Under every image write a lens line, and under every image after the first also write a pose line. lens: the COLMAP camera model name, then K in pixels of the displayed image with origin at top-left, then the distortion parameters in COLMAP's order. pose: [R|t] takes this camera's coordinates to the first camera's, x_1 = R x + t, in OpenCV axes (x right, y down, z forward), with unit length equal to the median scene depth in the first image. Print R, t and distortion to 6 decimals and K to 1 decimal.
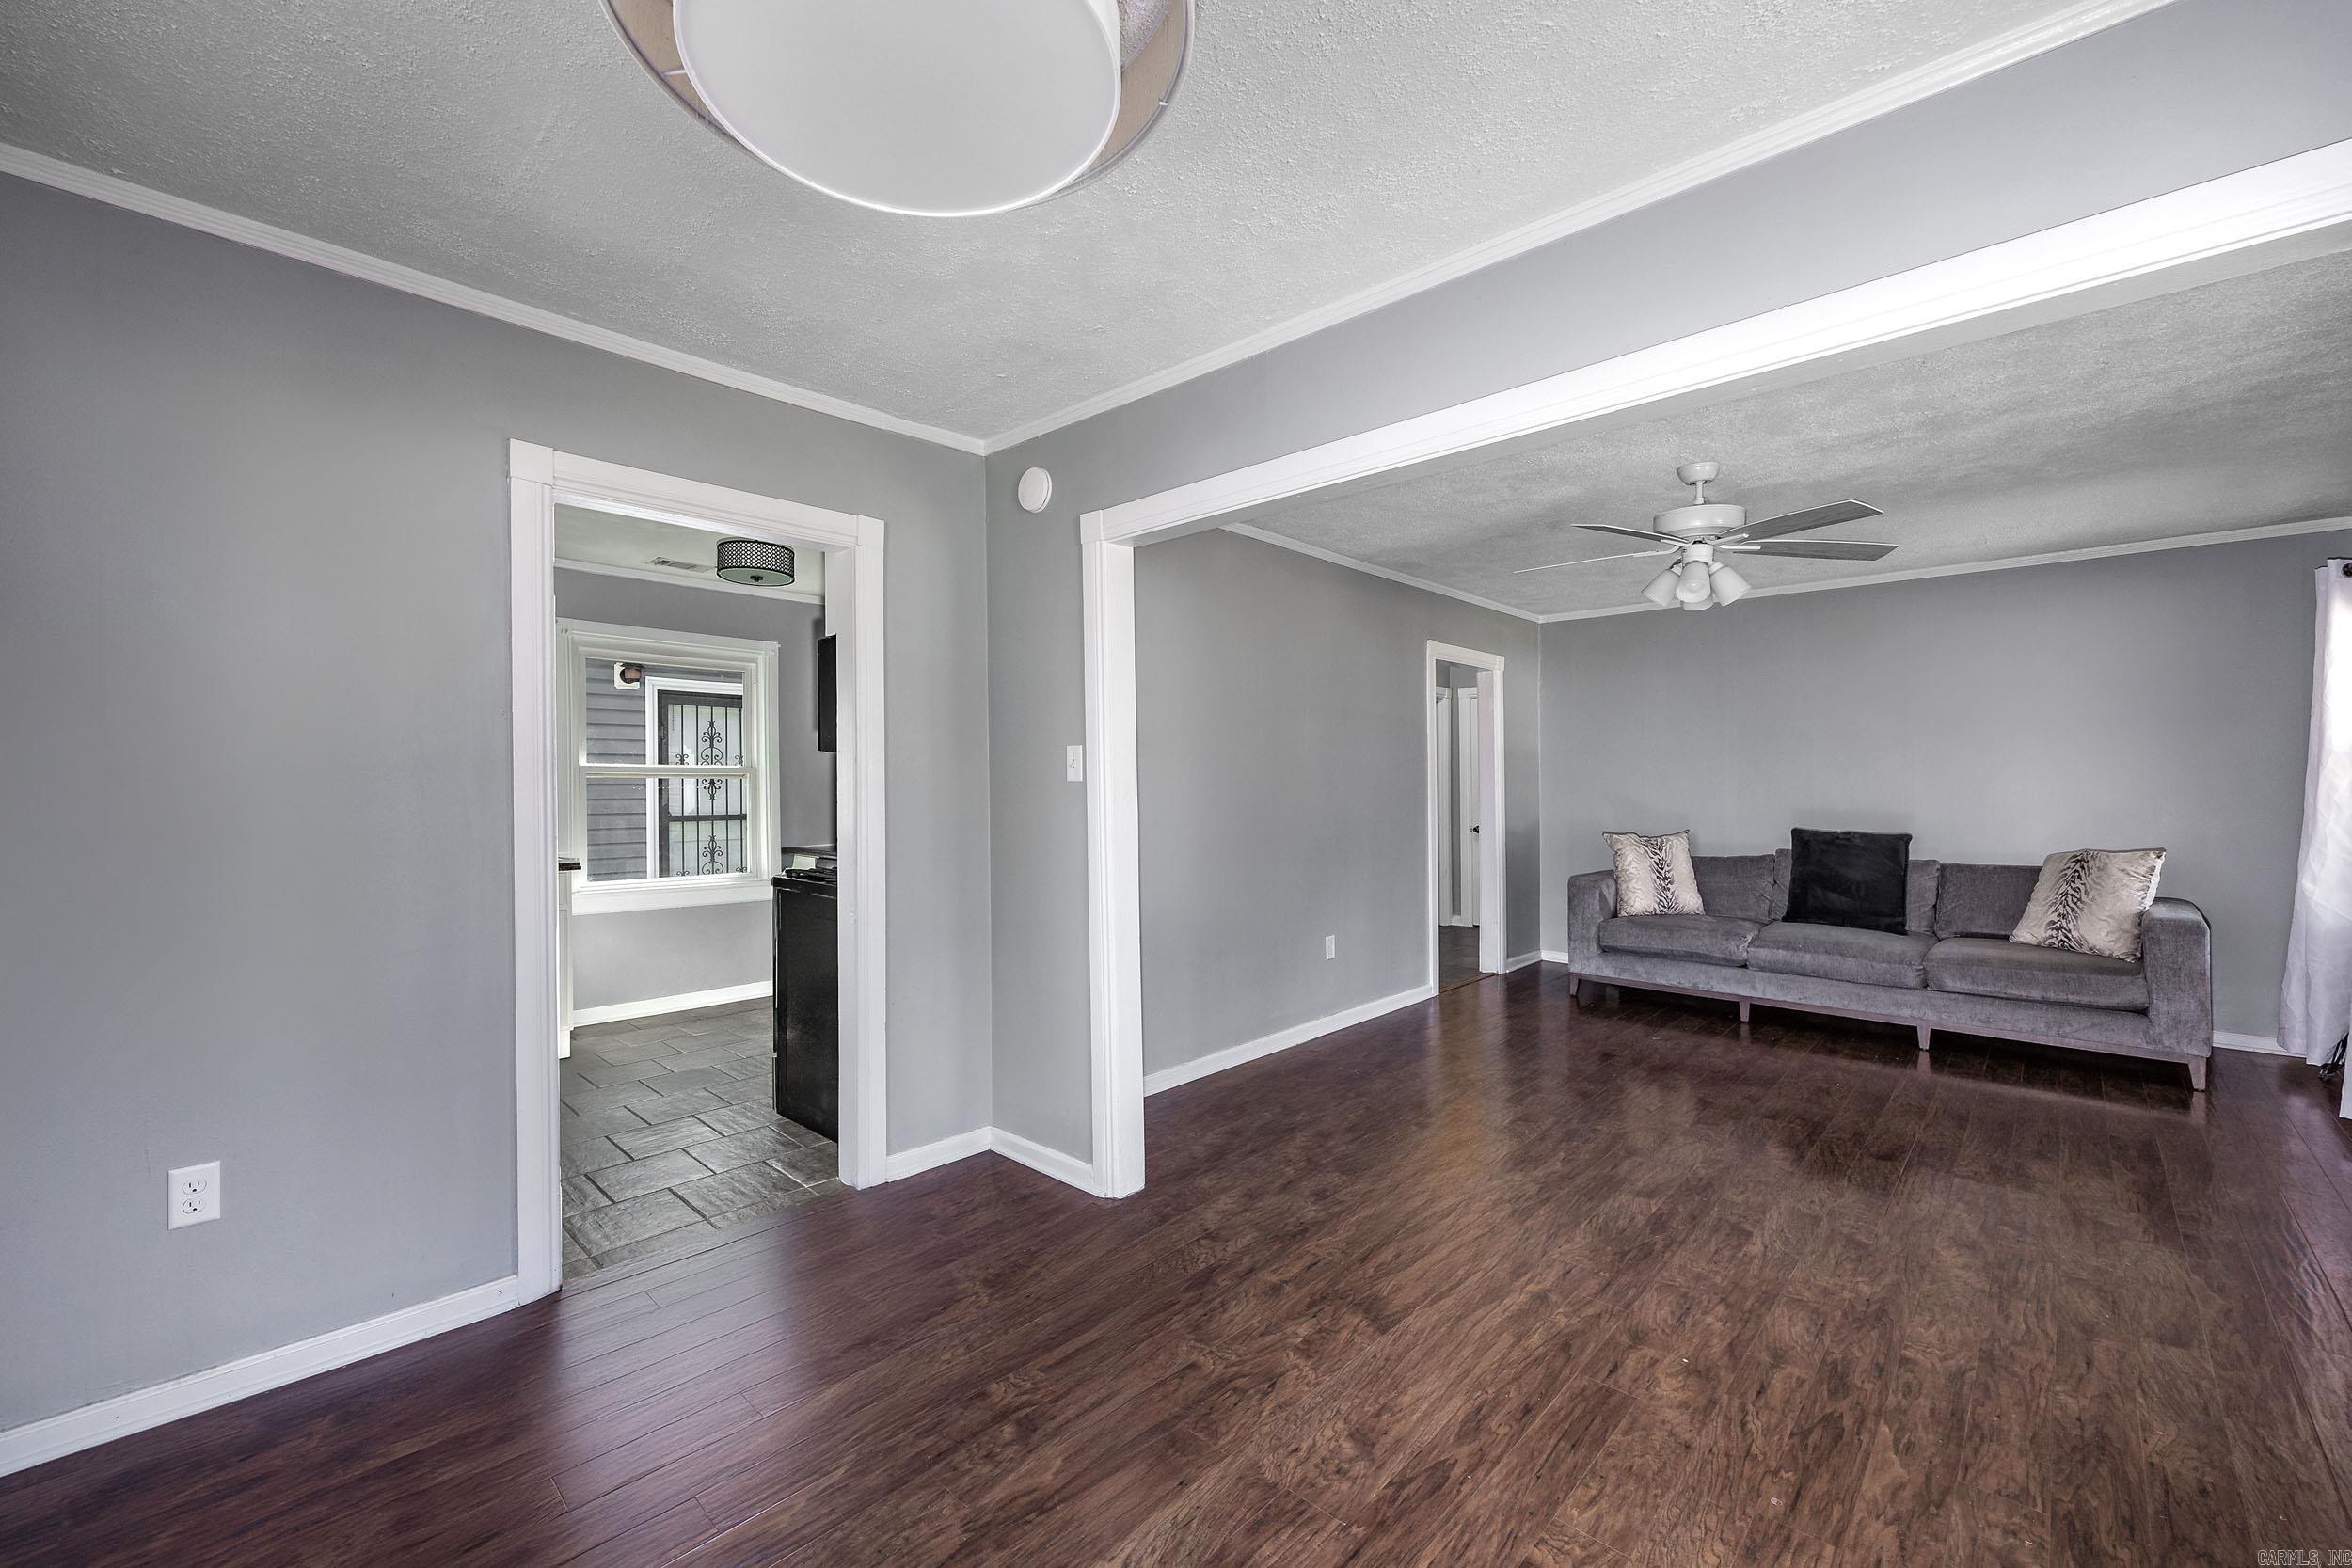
lens RADIAL K [[956.0, 0, 1128.3], [0, 956.0, 800.3], [0, 0, 1]] dist [-0.015073, -0.000594]
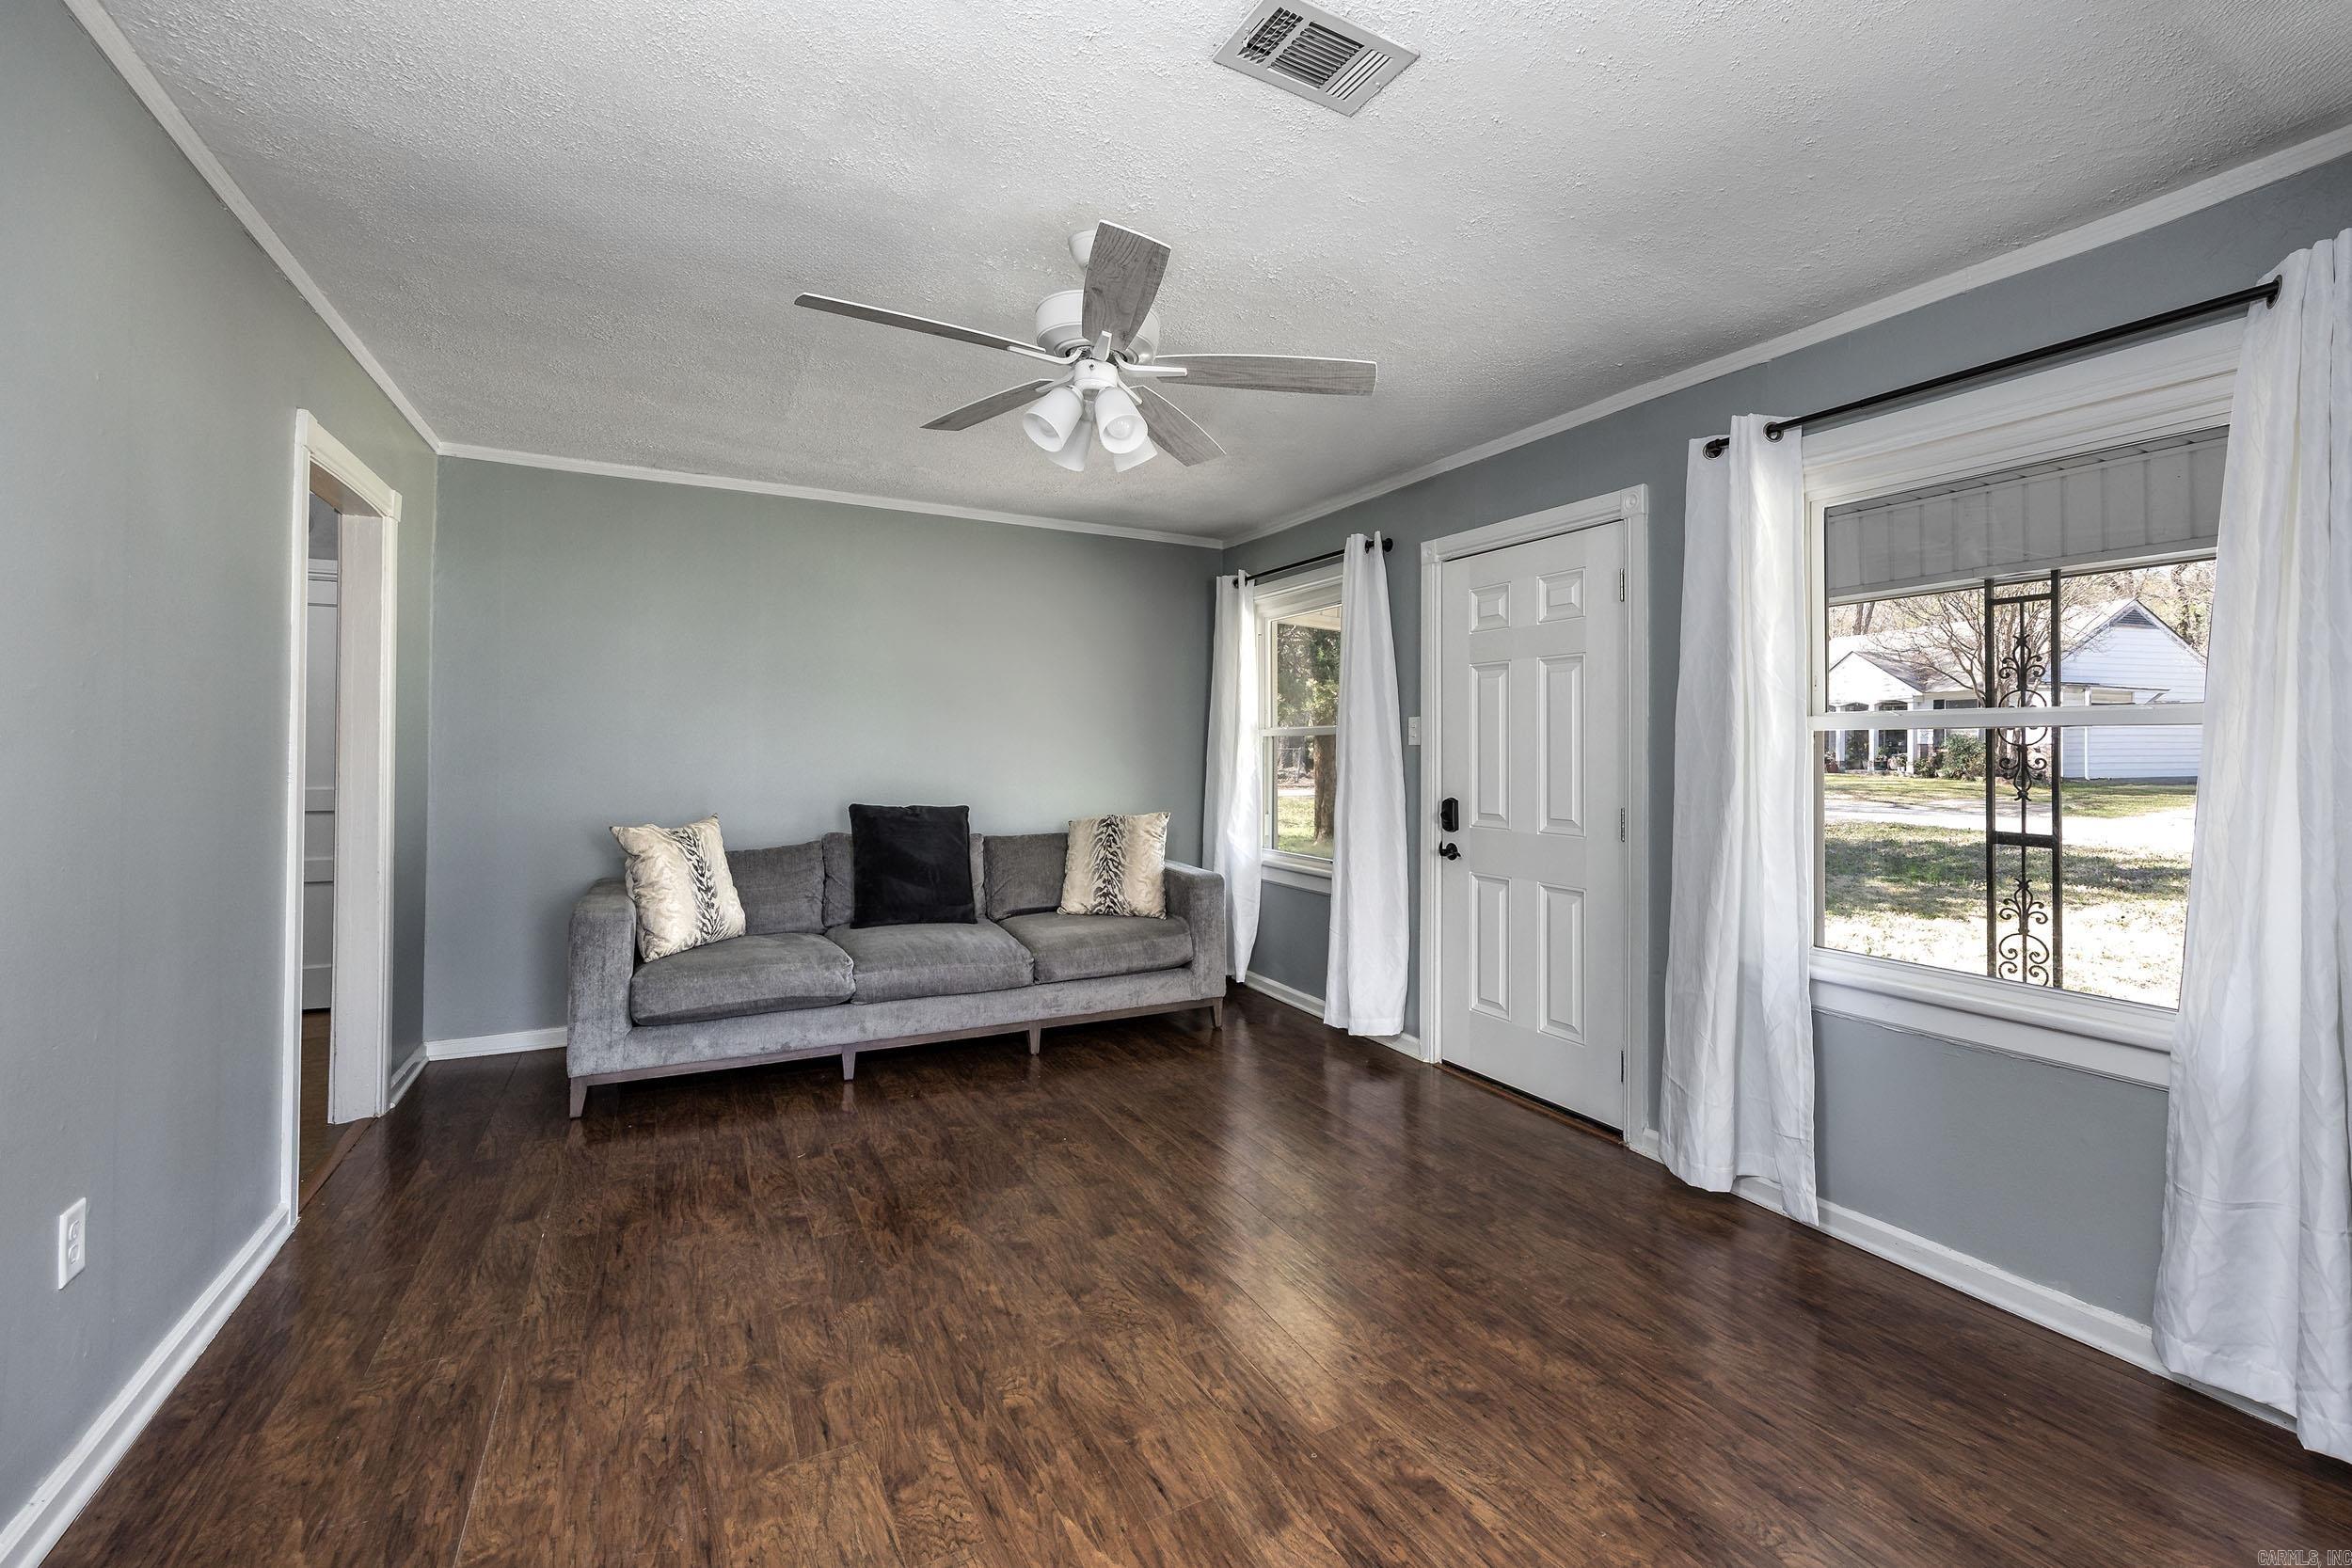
lens RADIAL K [[1011.7, 0, 1236.7], [0, 1011.7, 758.7], [0, 0, 1]] dist [-0.011983, 0.001248]
pose [[0.273270, -0.007327, 0.961909, -0.005476], [0.004992, 0.999968, 0.006199, -0.012933], [-0.961924, 0.003108, 0.273298, 0.546663]]
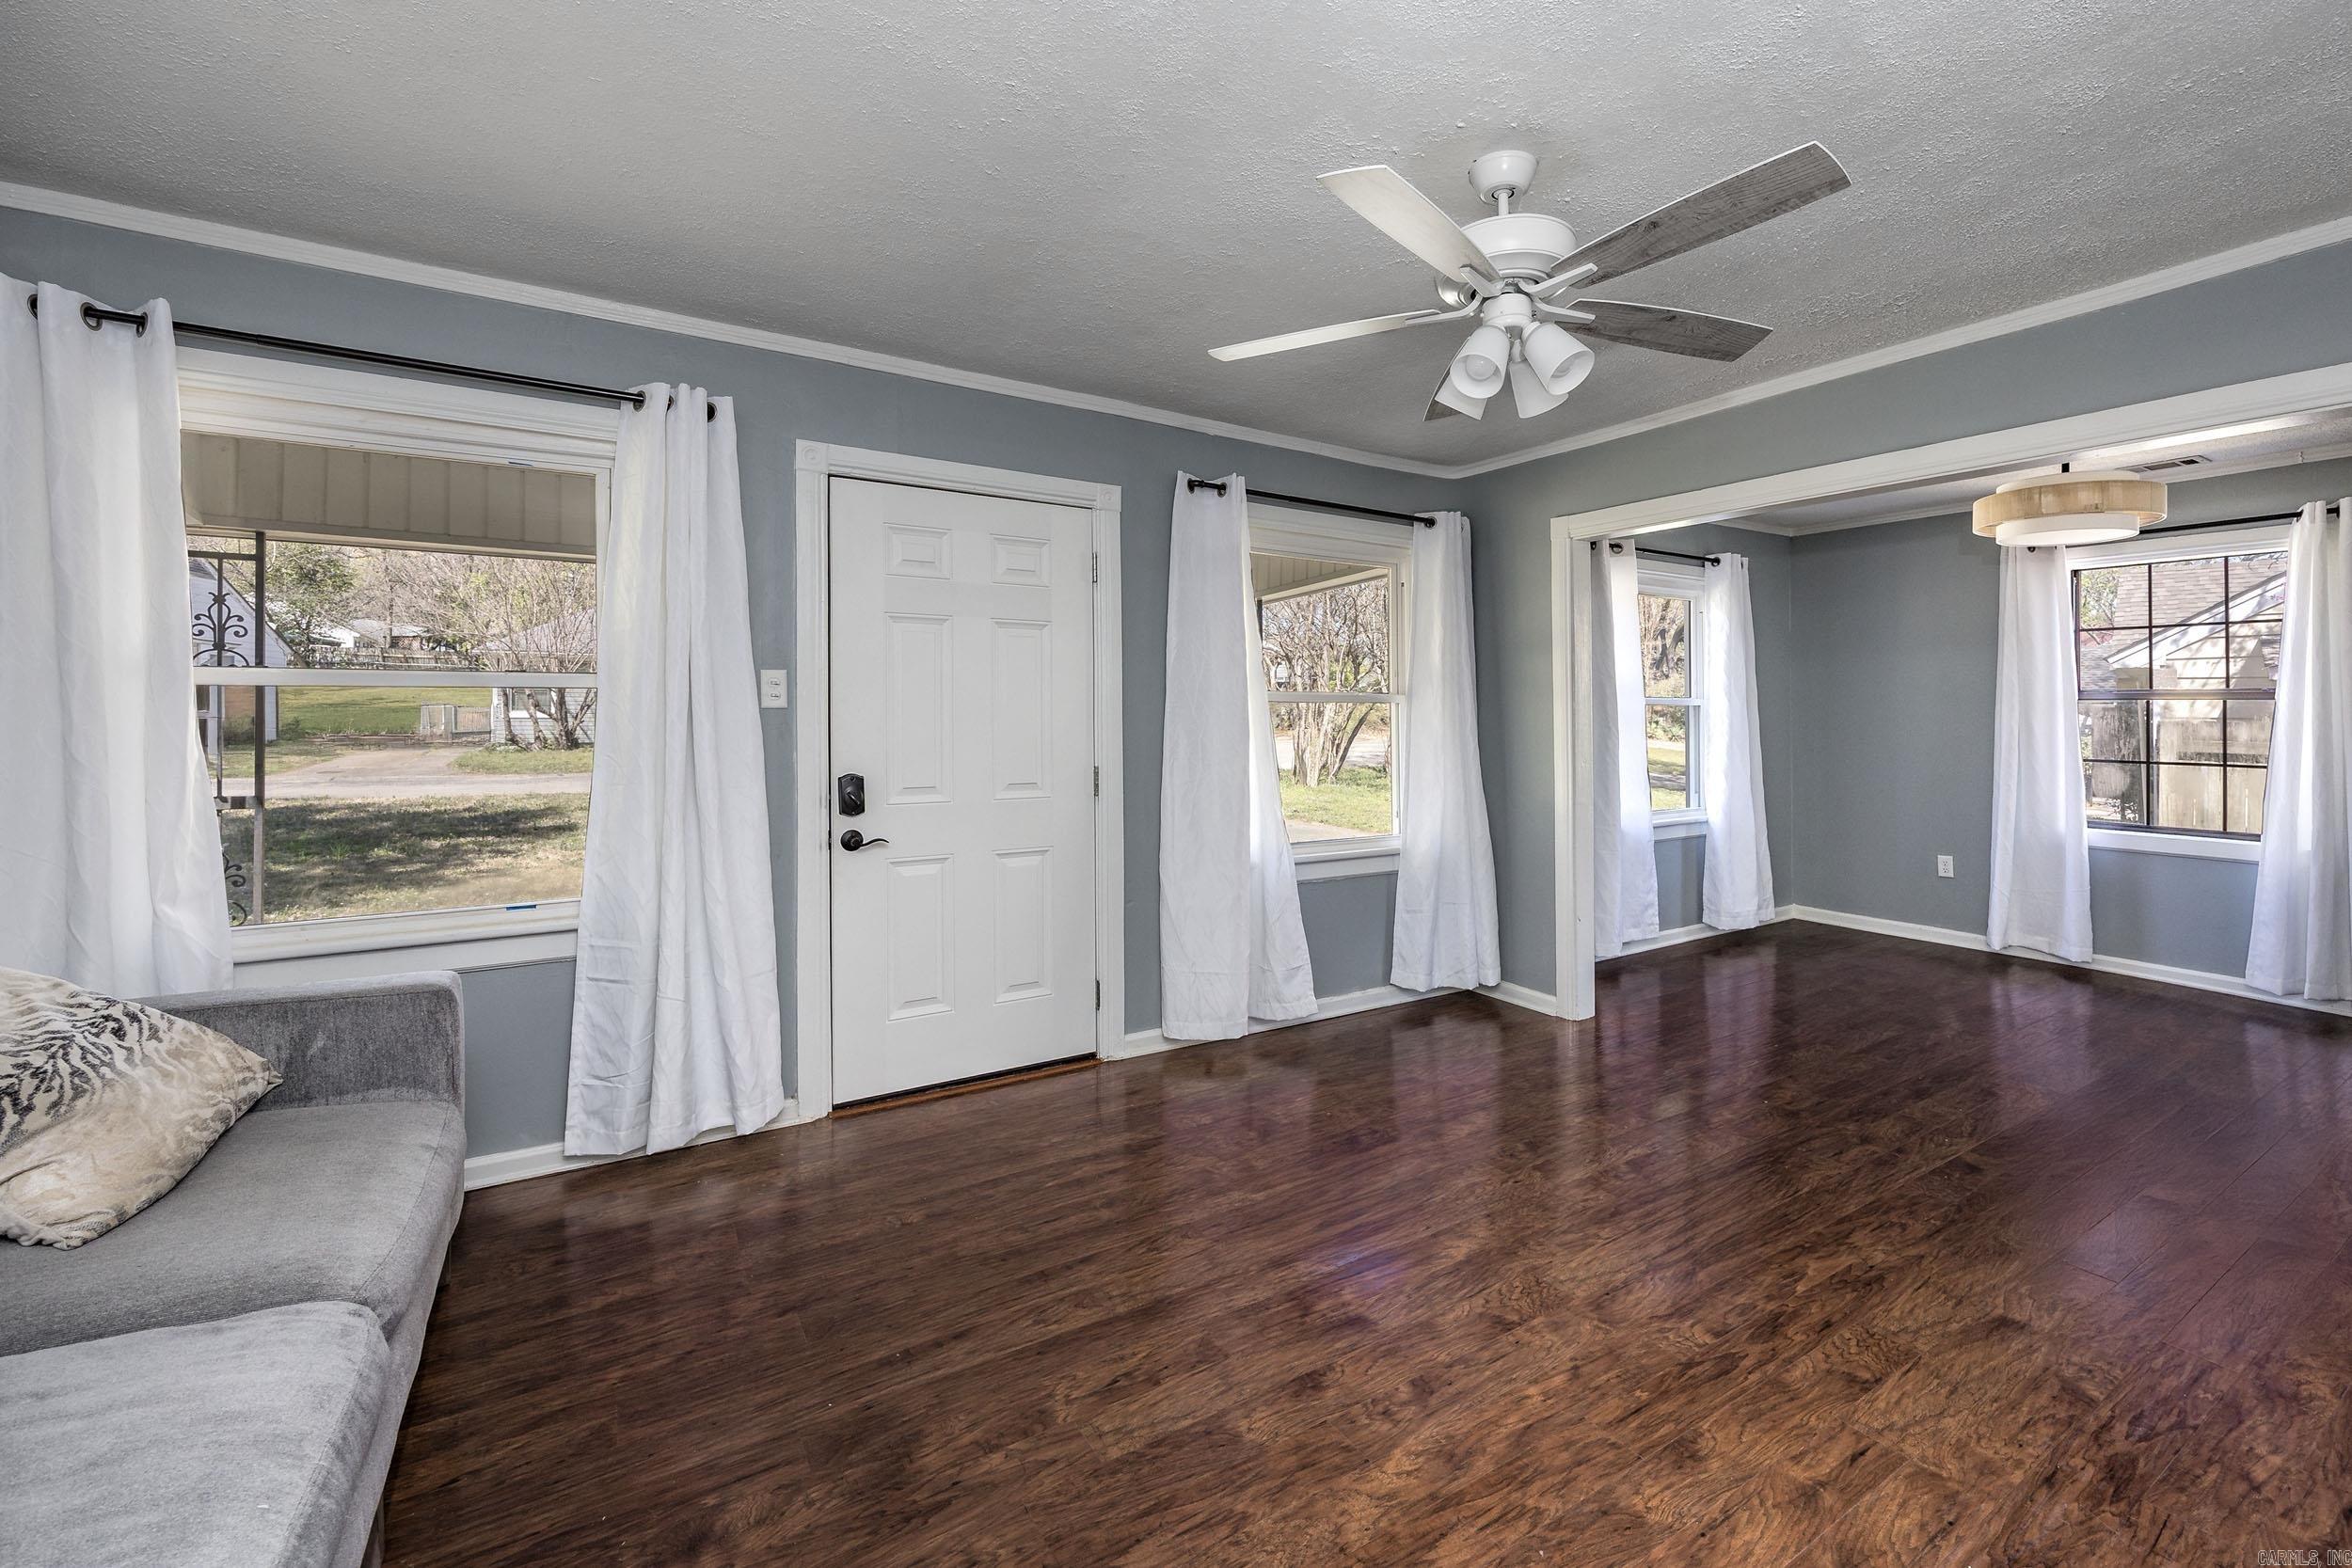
lens RADIAL K [[956.0, 0, 1236.2], [0, 956.0, 713.0], [0, 0, 1]] dist [-0.015073, -0.000594]
pose [[-0.972672, 0.001175, 0.232181, 0.479497], [0.003672, 0.999940, 0.010322, -0.021959], [-0.232155, 0.010892, -0.972618, 1.207750]]
